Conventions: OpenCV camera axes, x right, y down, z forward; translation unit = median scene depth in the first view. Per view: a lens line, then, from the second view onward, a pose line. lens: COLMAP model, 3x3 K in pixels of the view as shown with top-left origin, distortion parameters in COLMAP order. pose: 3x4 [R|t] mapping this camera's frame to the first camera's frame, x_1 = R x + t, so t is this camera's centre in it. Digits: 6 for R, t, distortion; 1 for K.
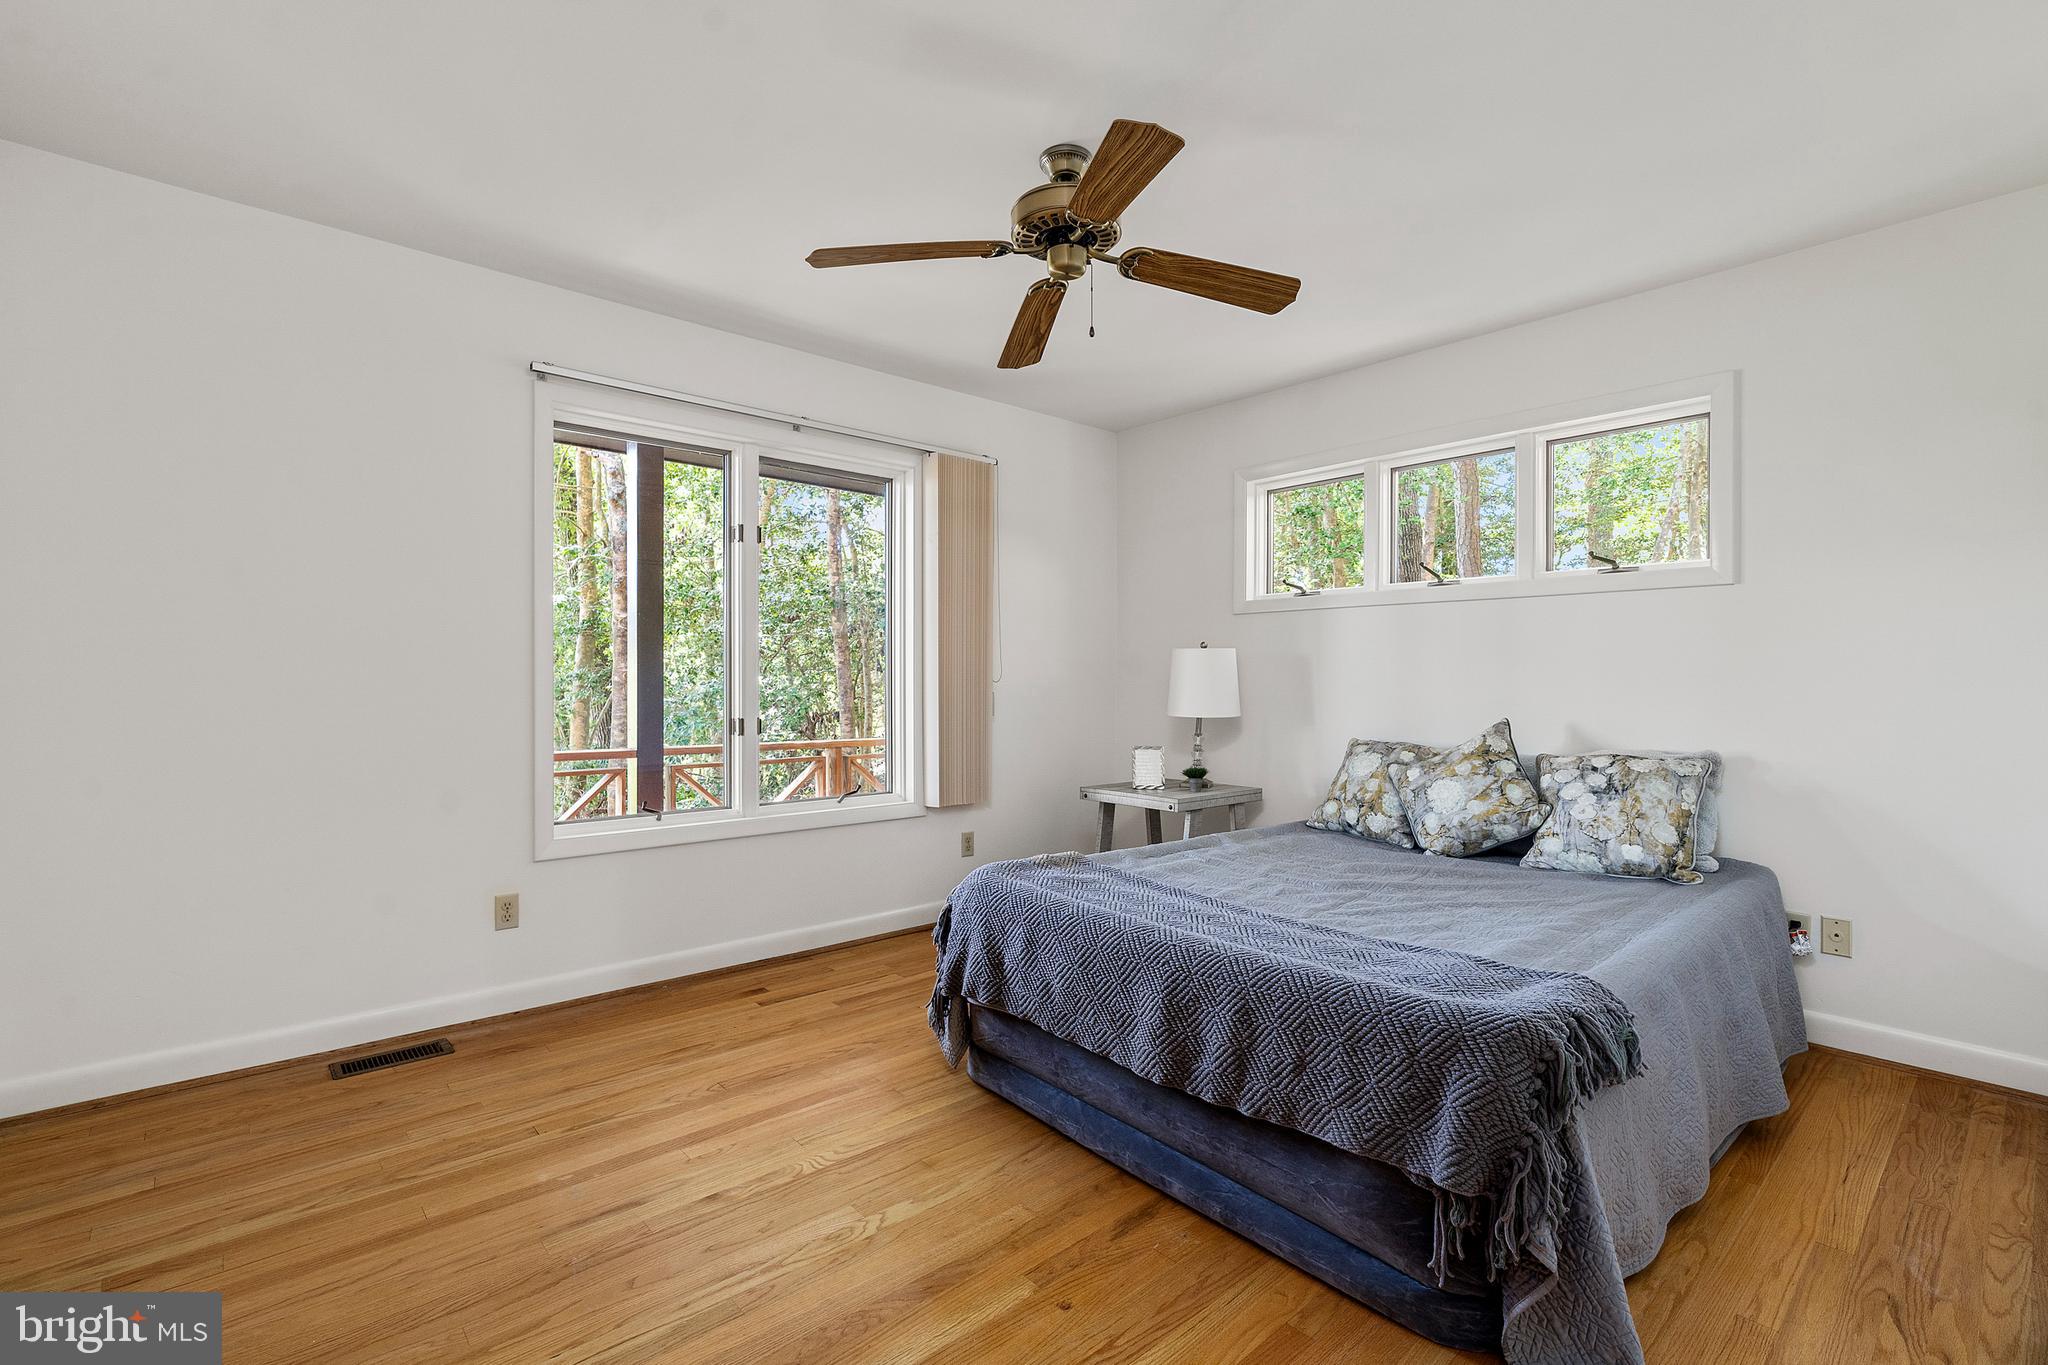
lens RADIAL K [[912.0, 0, 1019.2], [0, 912.0, 684.6], [0, 0, 1]] dist [-0.029558, 0.000057]
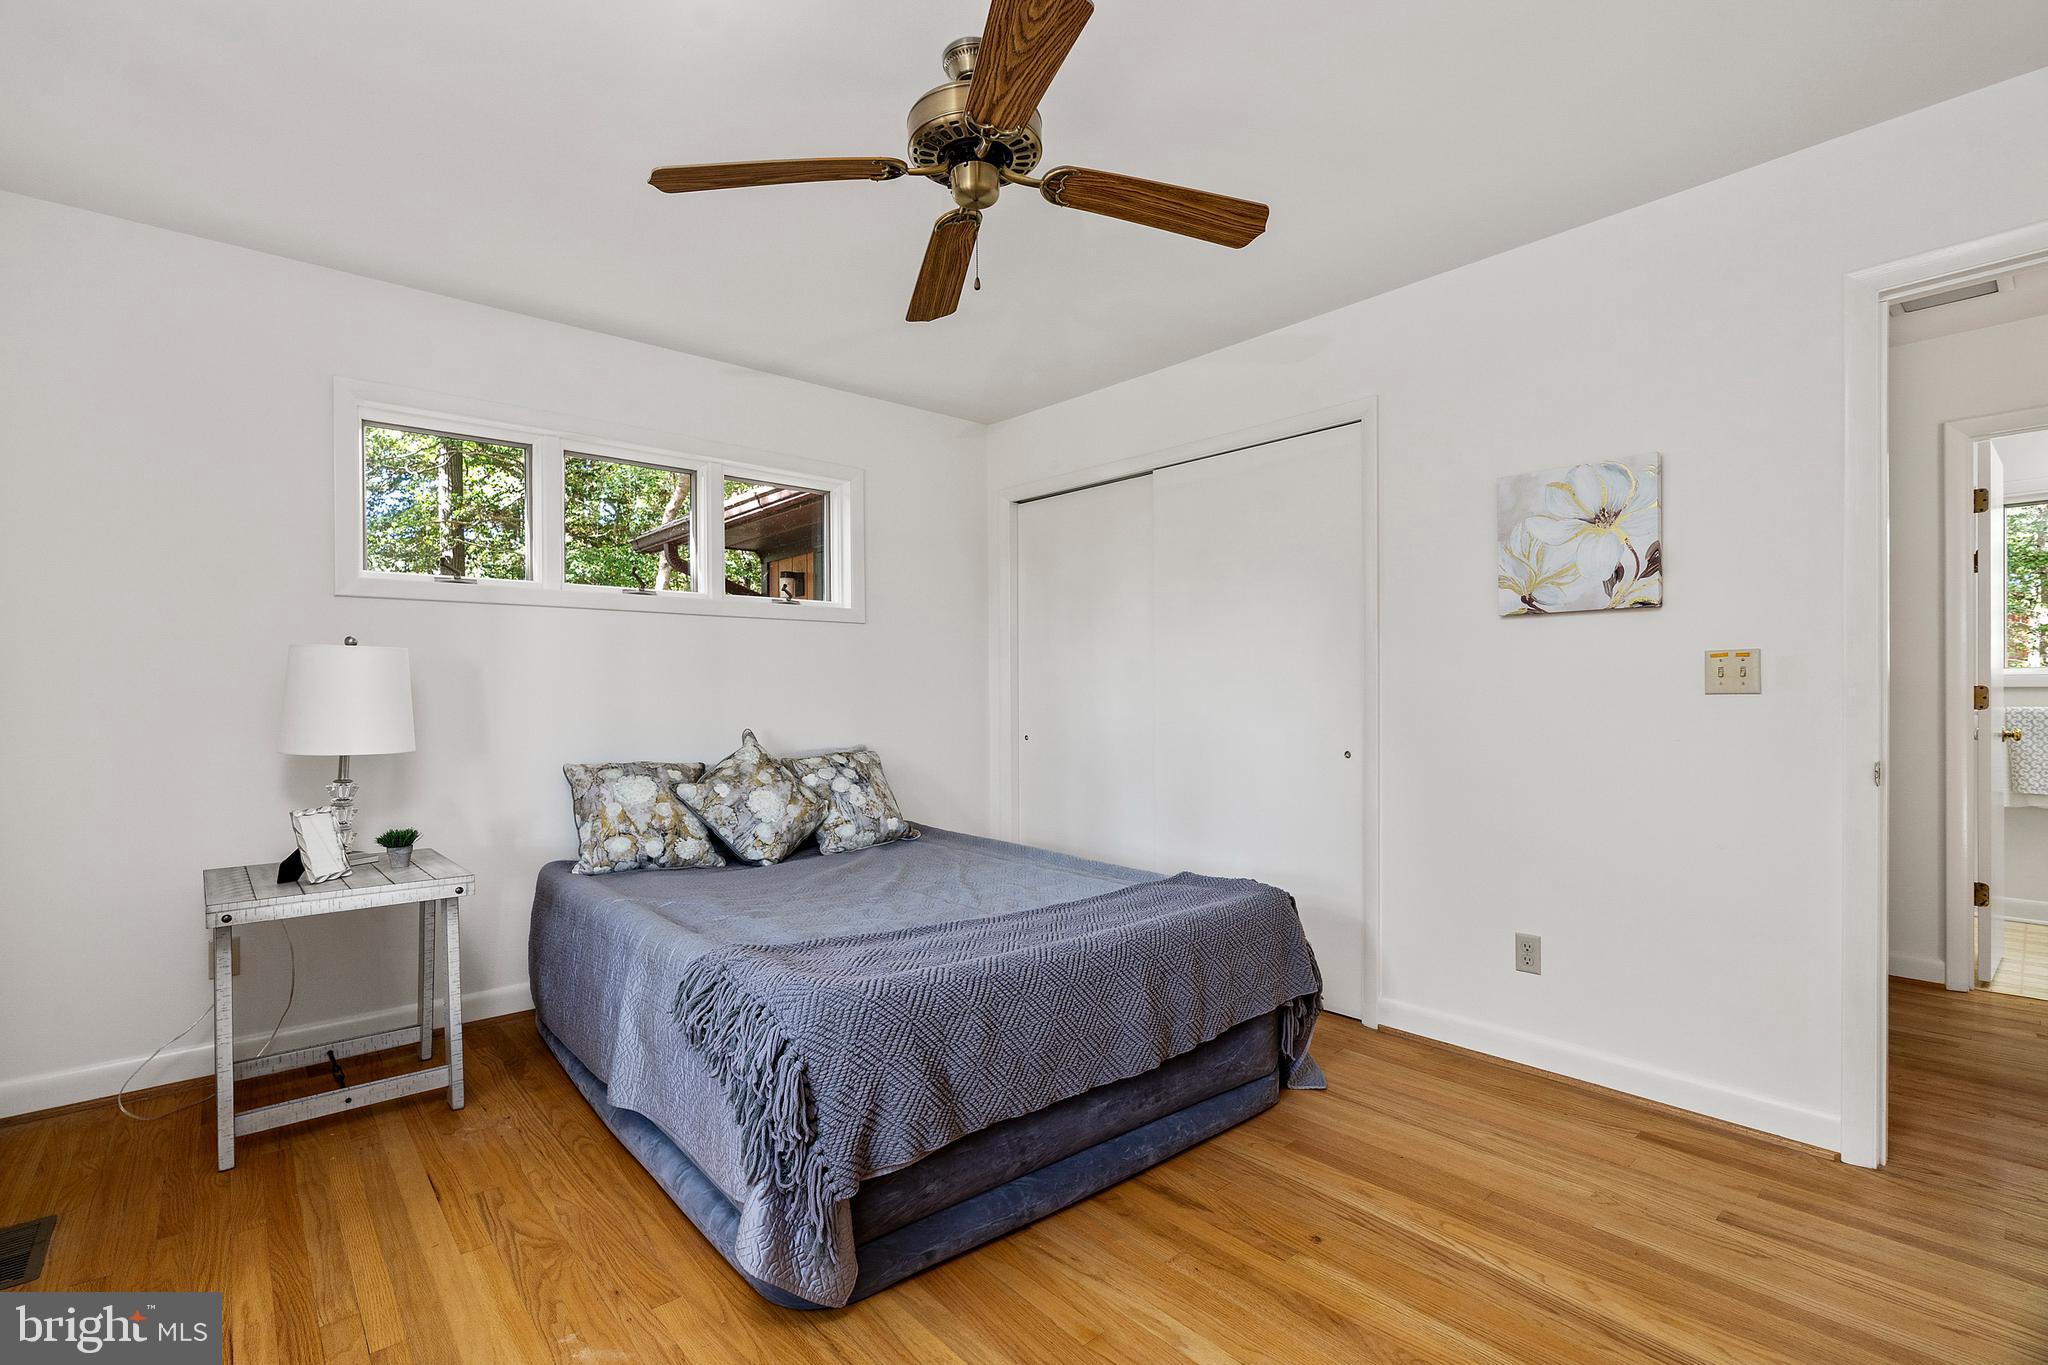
lens RADIAL K [[912.0, 0, 1019.2], [0, 912.0, 684.6], [0, 0, 1]] dist [-0.029558, 0.000057]
pose [[-0.000279, 0.005687, 0.999984, -0.638482], [0.009358, 0.999940, -0.005684, -0.007001], [-0.999956, 0.009356, -0.000332, 0.796875]]
